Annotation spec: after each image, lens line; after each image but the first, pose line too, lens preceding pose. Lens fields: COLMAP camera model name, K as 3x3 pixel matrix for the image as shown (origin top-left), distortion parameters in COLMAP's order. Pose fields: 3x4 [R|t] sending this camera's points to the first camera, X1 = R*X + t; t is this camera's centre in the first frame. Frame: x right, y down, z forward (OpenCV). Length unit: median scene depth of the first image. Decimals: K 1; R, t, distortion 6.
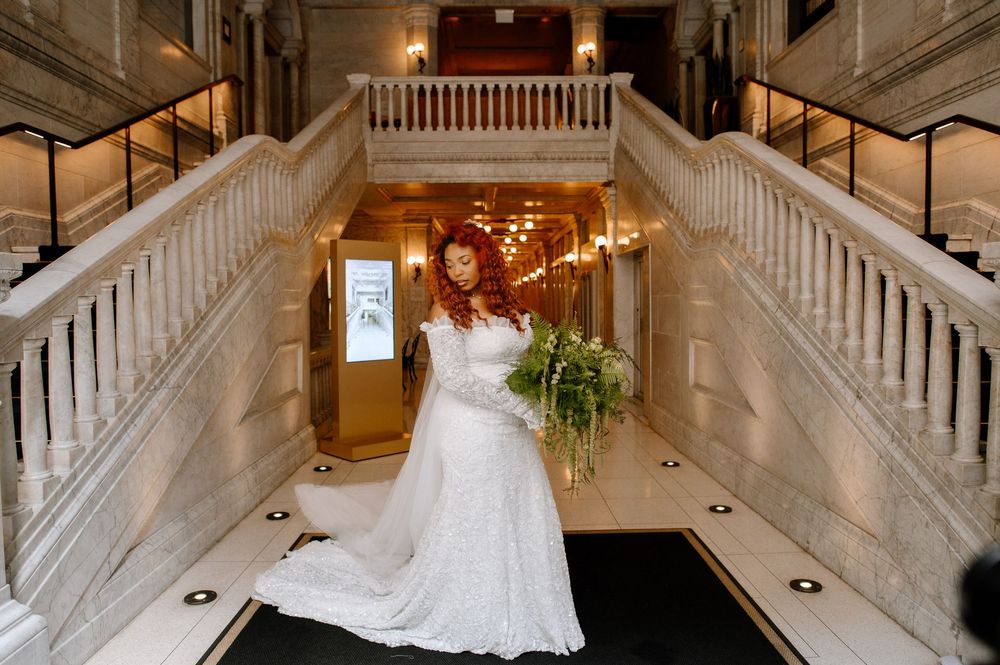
lens RADIAL K [[710.5, 0, 501.6], [0, 710.5, 332.1], [0, 0, 1]] dist [-0.031103, 0.008368]
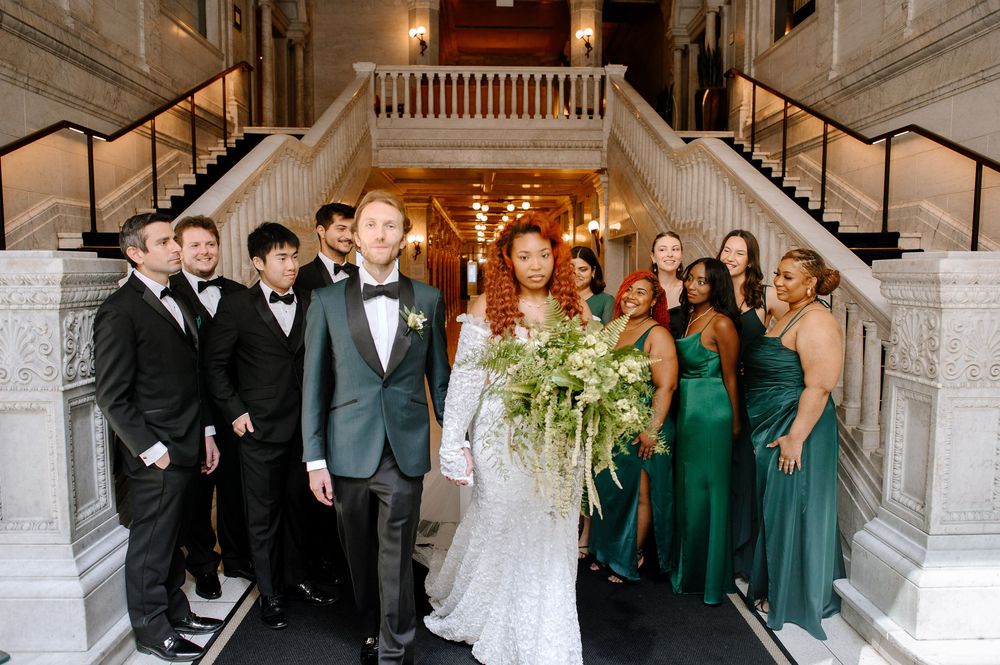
lens RADIAL K [[718.8, 0, 502.3], [0, 718.8, 332.2], [0, 0, 1]] dist [-0.031012, 0.008628]
pose [[0.999898, 0.012653, 0.006575, -0.000289], [-0.012886, 0.999248, 0.036581, -0.009641], [-0.006107, -0.036662, 0.999309, -0.088258]]
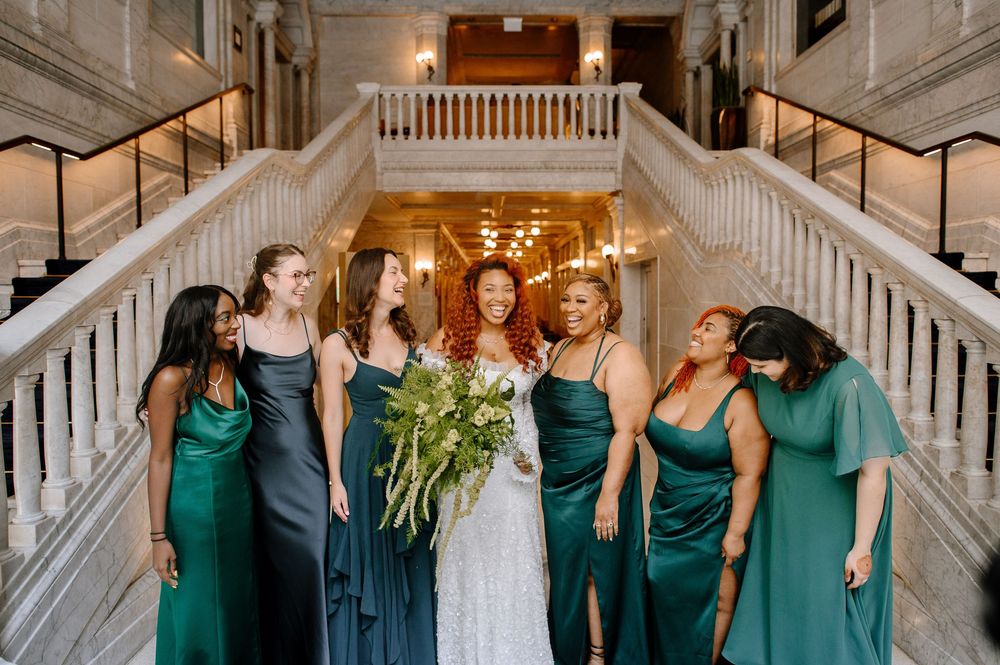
lens RADIAL K [[692.3, 0, 501.5], [0, 692.3, 332.0], [0, 0, 1]] dist [-0.031652, 0.008672]
pose [[0.999958, 0.006577, -0.006369, -0.005033], [-0.006560, 0.999975, 0.002700, -0.017795], [0.006387, -0.002658, 0.999976, 0.024408]]
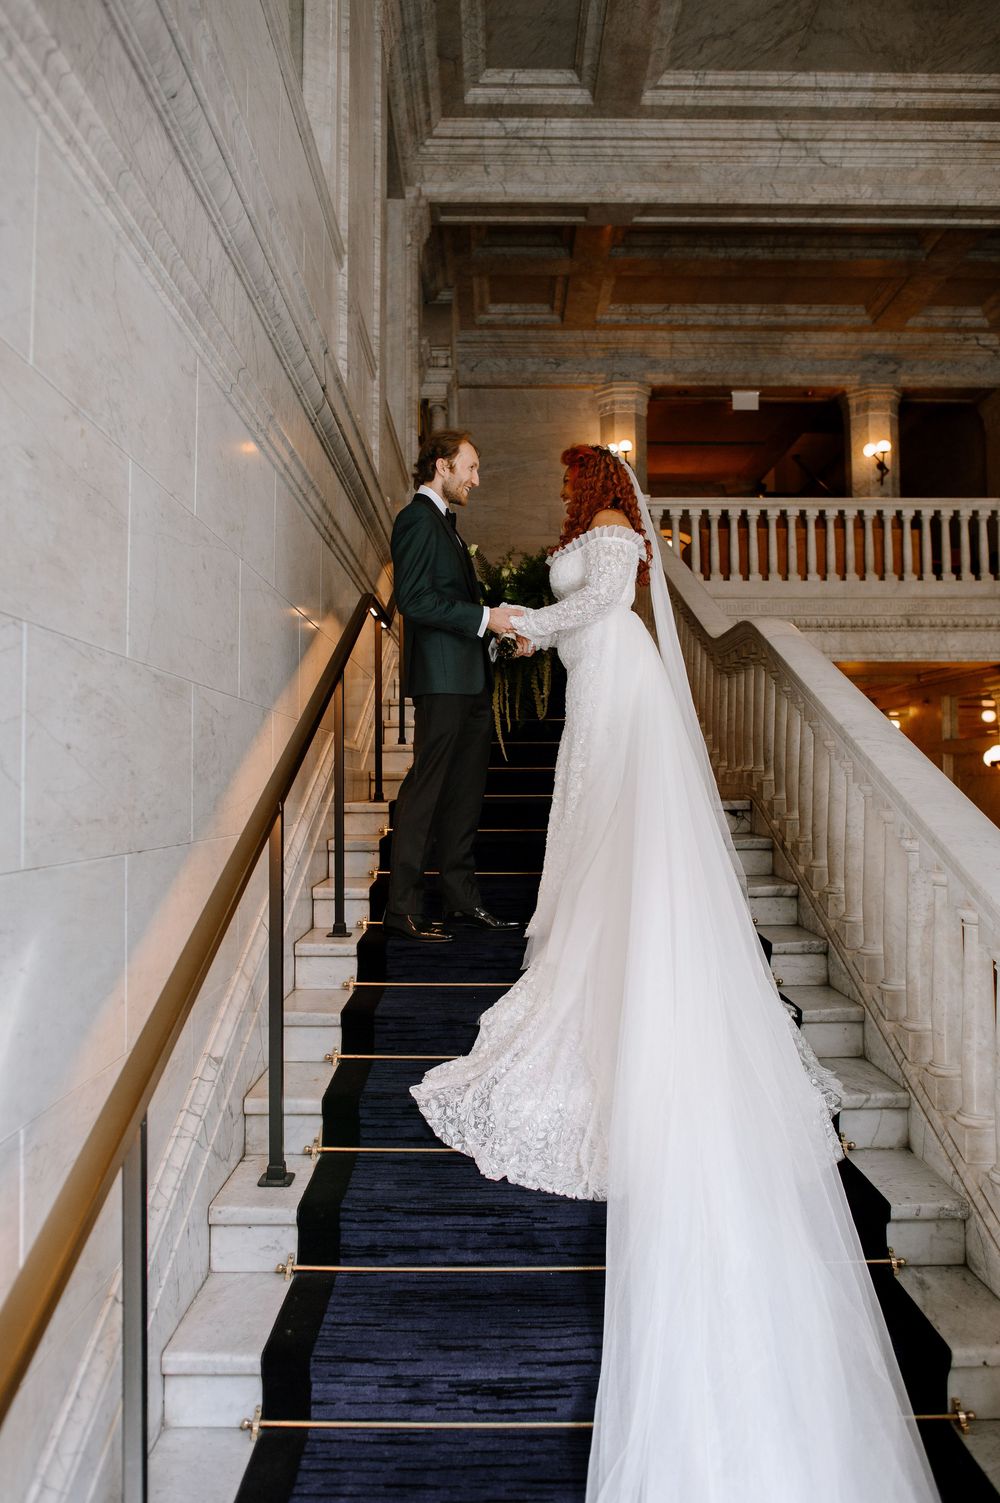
lens RADIAL K [[1054.7, 0, 501.8], [0, 1054.7, 745.5], [0, 0, 1]] dist [-0.031685, 0.009021]
pose [[0.999769, 0.007614, -0.020086, -0.365493], [-0.009424, 0.995753, -0.091584, -0.059259], [0.019303, 0.091752, 0.995595, 0.082716]]
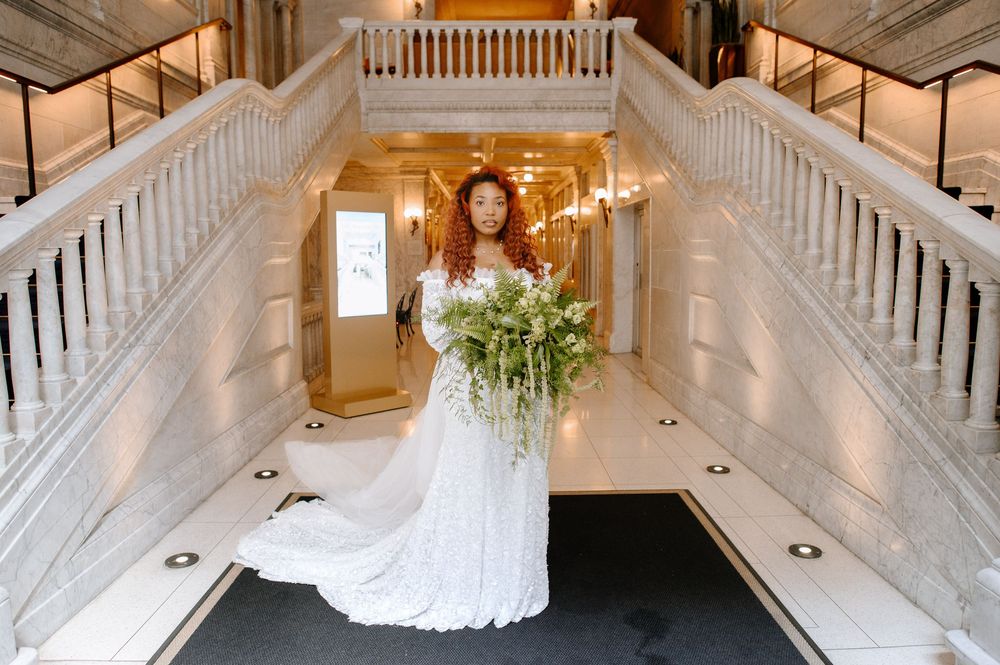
lens RADIAL K [[706.7, 0, 501.3], [0, 706.7, 331.6], [0, 0, 1]] dist [-0.028119, 0.007315]
pose [[0.999991, 0.004084, -0.000602, 0.005264], [-0.004037, 0.997931, 0.064162, -0.000954], [0.000862, -0.064159, 0.997939, 0.022919]]
